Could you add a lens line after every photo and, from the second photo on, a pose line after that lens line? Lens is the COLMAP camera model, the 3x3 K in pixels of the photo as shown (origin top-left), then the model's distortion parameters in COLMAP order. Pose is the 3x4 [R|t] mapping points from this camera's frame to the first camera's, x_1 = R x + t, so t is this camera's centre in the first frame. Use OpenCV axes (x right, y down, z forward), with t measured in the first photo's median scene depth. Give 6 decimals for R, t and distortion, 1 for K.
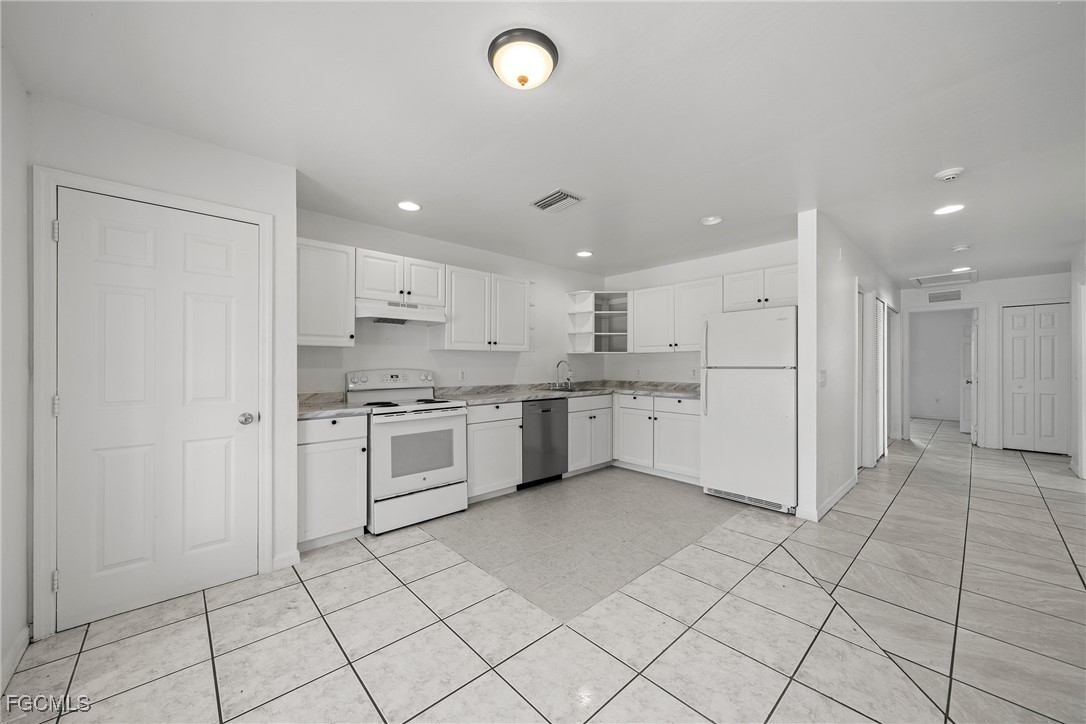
lens RADIAL K [[390.8, 0, 536.7], [0, 390.8, 363.1], [0, 0, 1]] dist [-0.000806, -0.000156]
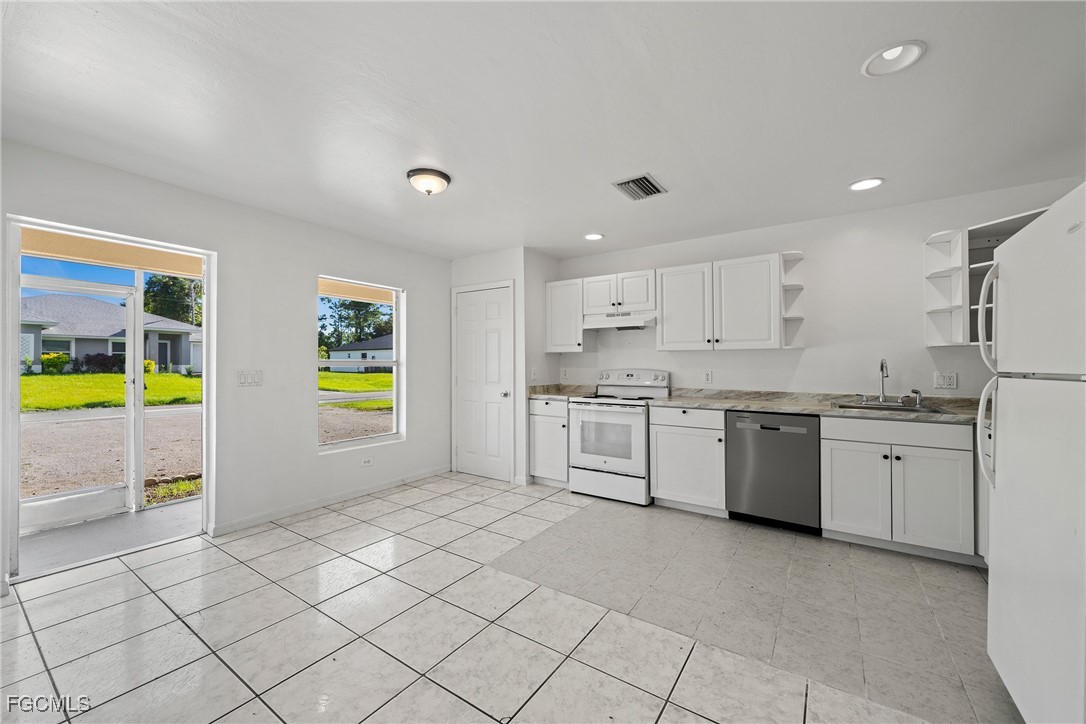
lens RADIAL K [[429.7, 0, 564.4], [0, 429.7, 362.8], [0, 0, 1]] dist [-0.000873, -0.000103]
pose [[0.264826, -0.001053, -0.964296, 0.890083], [0.001783, 0.999998, -0.000603, -0.002839], [0.964295, -0.001559, 0.264827, 0.513259]]
